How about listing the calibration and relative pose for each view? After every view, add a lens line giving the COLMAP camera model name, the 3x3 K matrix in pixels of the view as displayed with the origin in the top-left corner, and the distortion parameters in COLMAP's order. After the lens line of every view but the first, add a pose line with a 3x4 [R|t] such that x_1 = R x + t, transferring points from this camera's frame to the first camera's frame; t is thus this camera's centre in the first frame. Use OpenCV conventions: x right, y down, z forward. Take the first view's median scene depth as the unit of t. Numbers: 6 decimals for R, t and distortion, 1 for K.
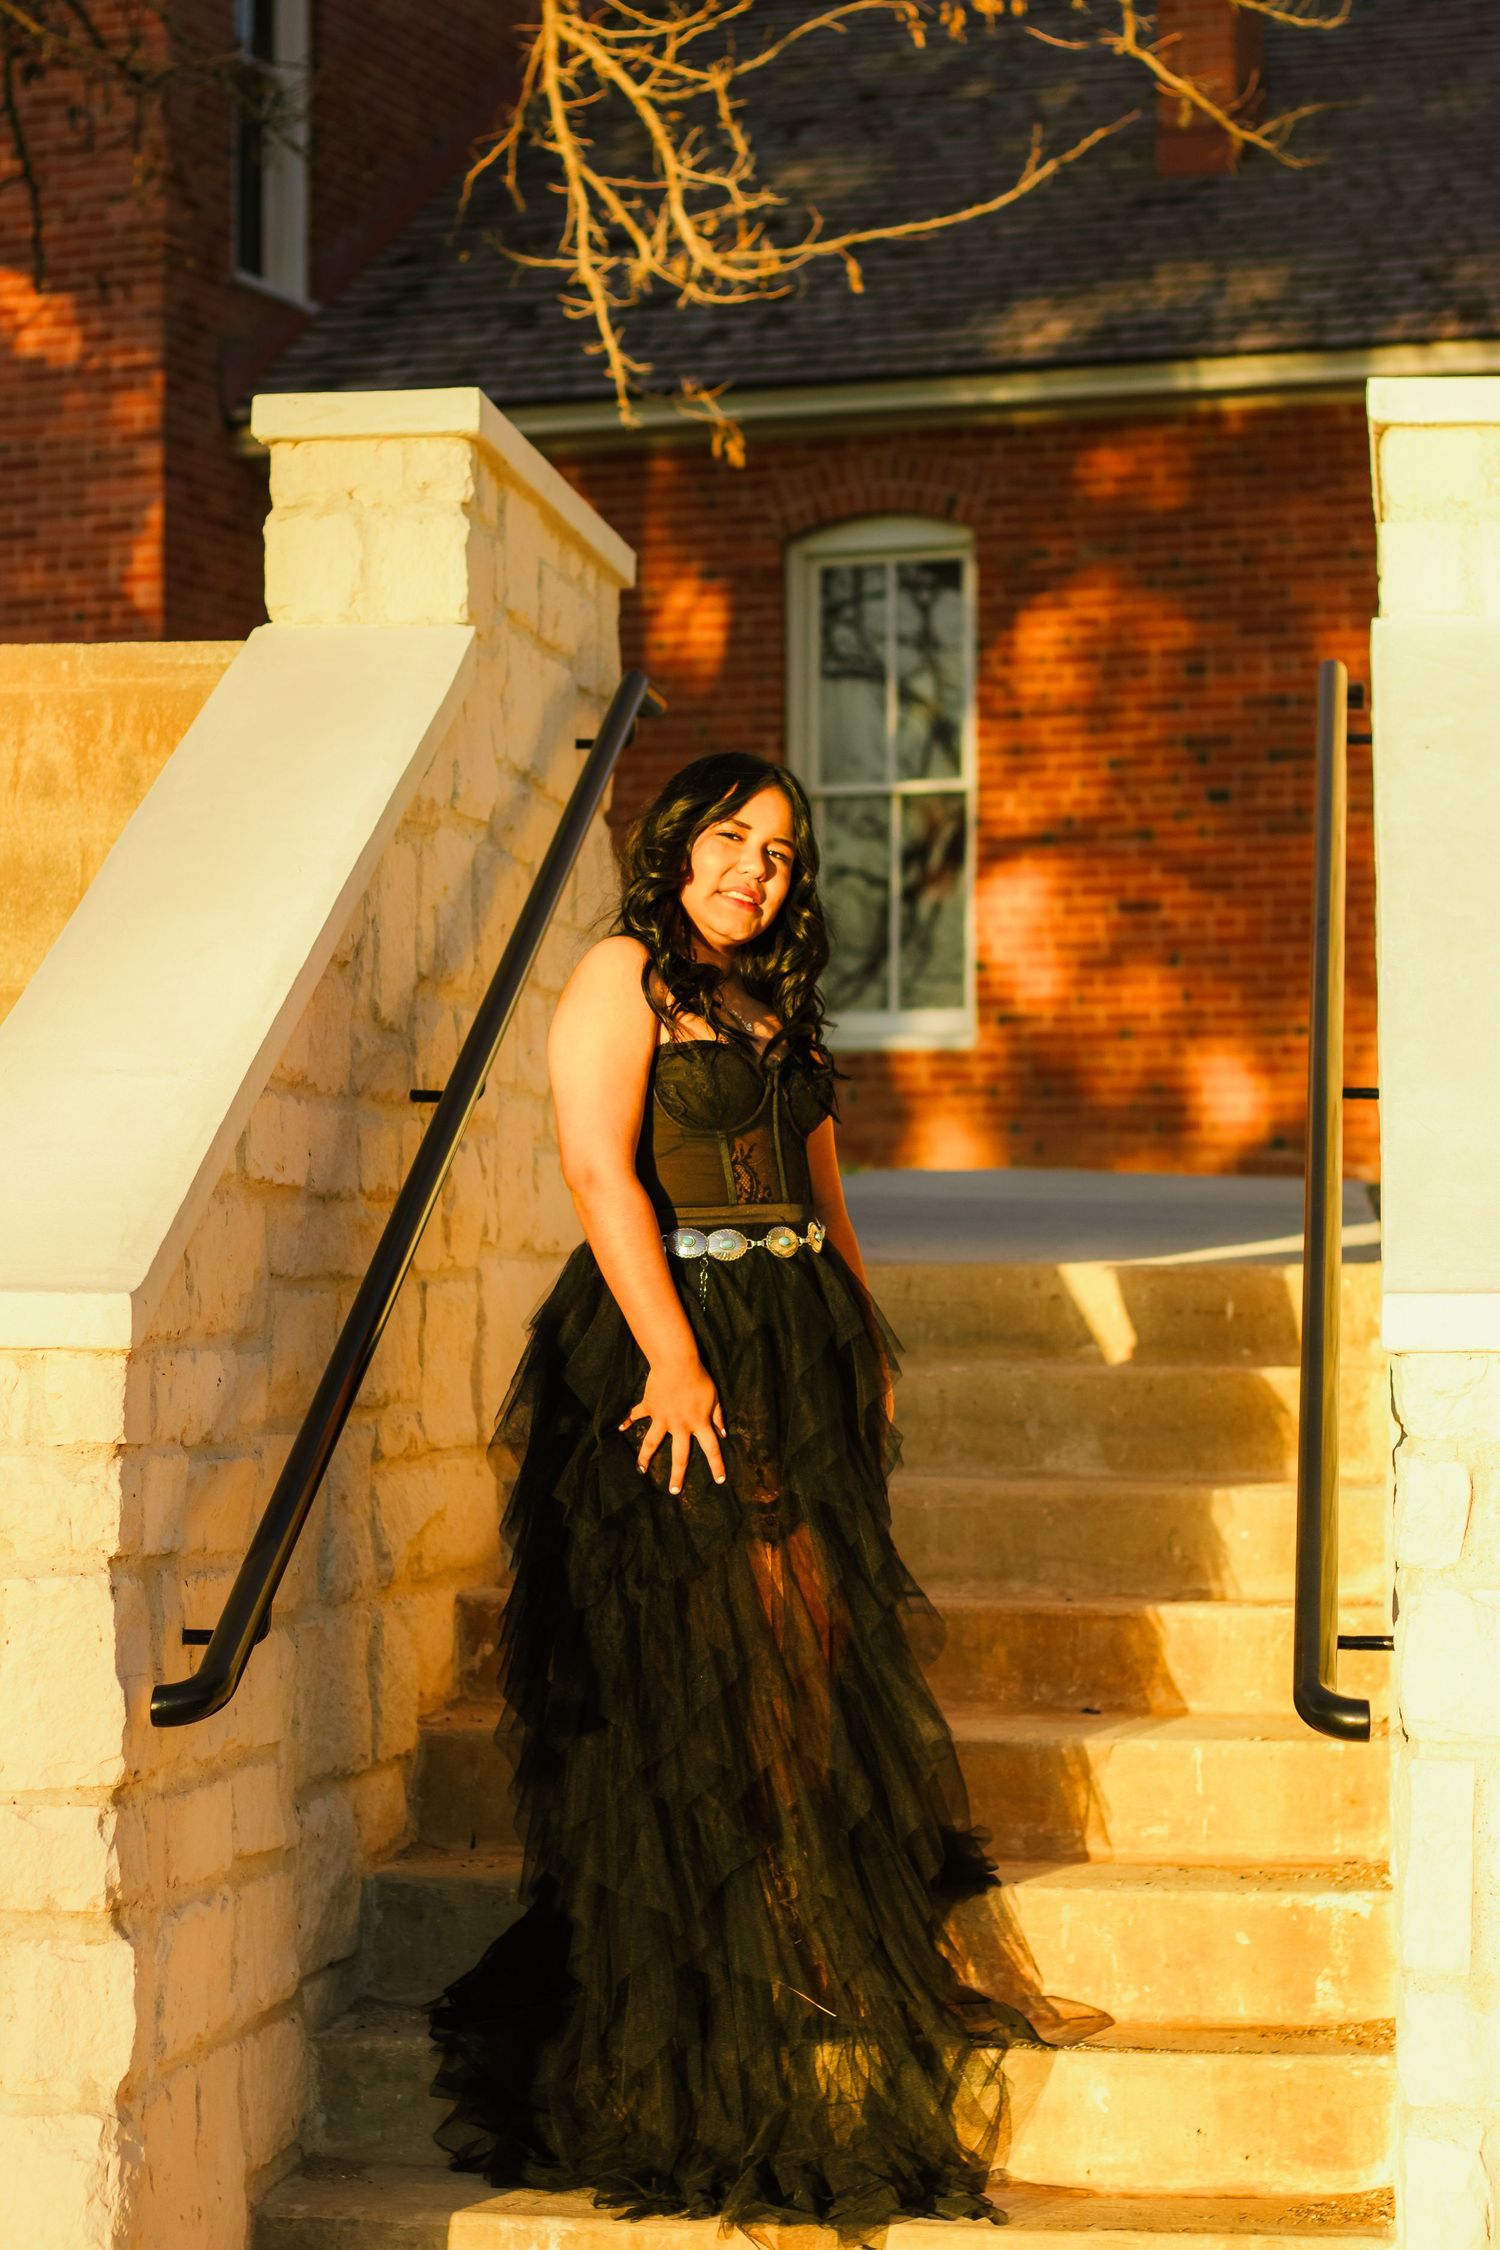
lens RADIAL K [[5206.7, 0, 750.0], [0, 5206.7, 1125.0], [0, 0, 1]] dist [-0.100339, 0.074461]
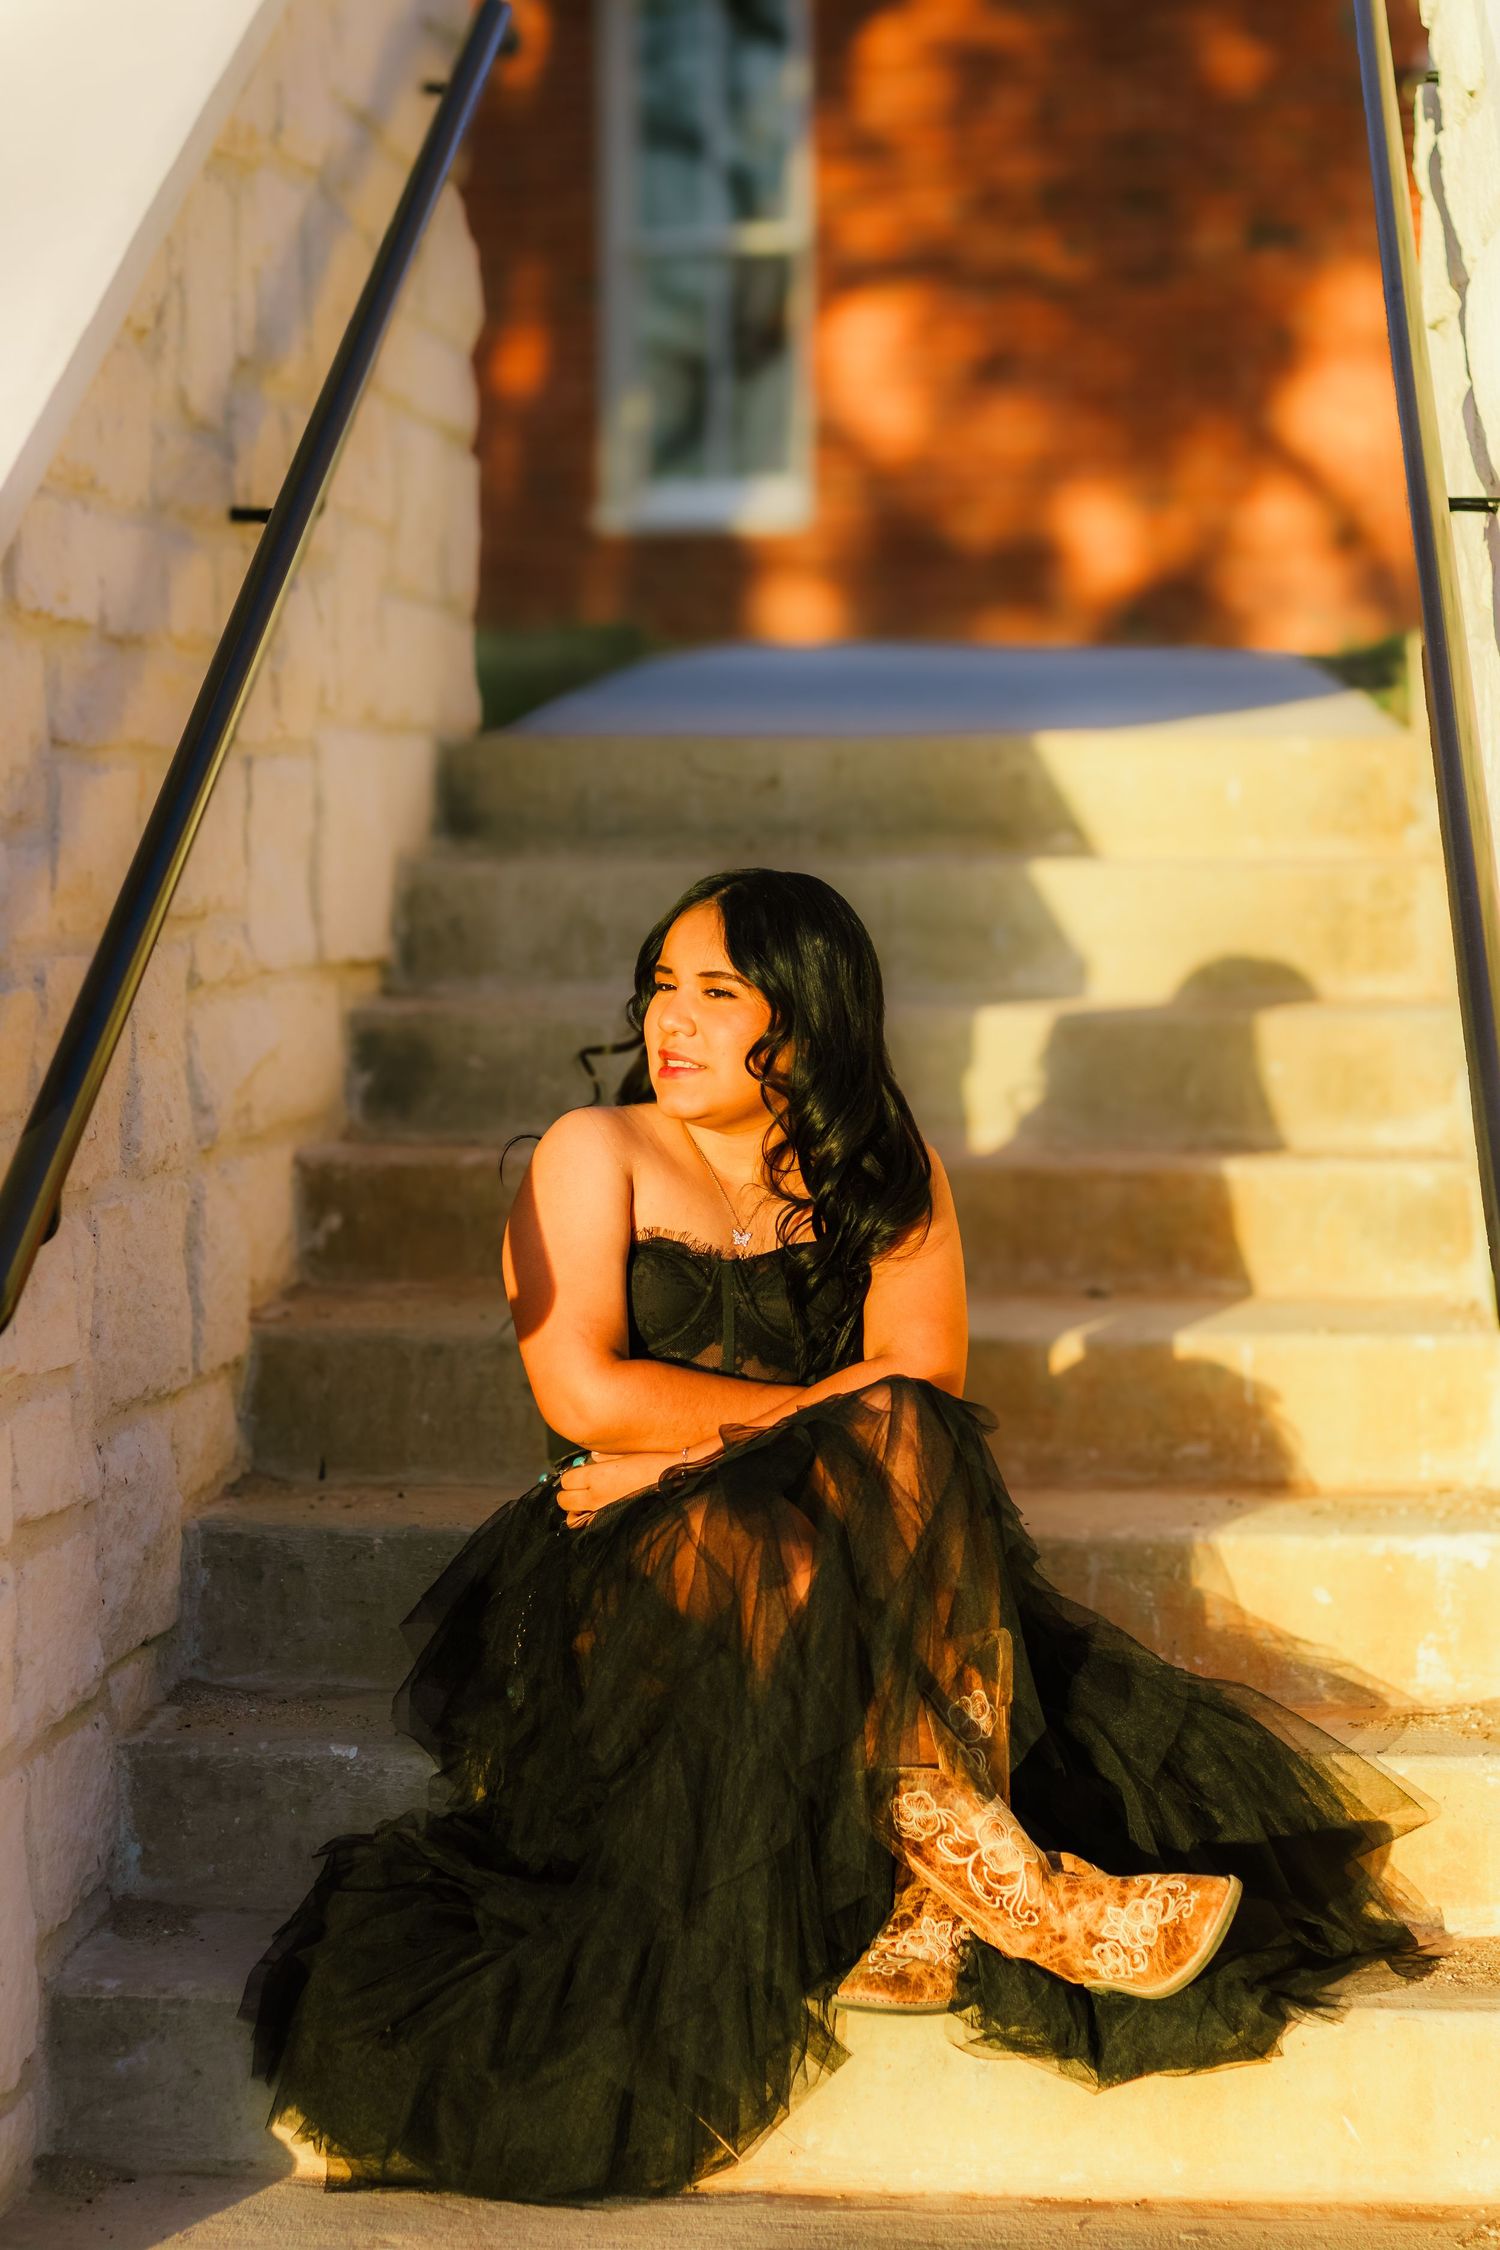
lens RADIAL K [[5269.6, 0, 750.0], [0, 5269.6, 1125.0], [0, 0, 1]] dist [0.002036, 0.417886]
pose [[0.999154, -0.008535, 0.040232, -0.021098], [0.004676, 0.995460, 0.095063, 0.010961], [-0.040861, -0.094794, 0.994658, 0.218820]]
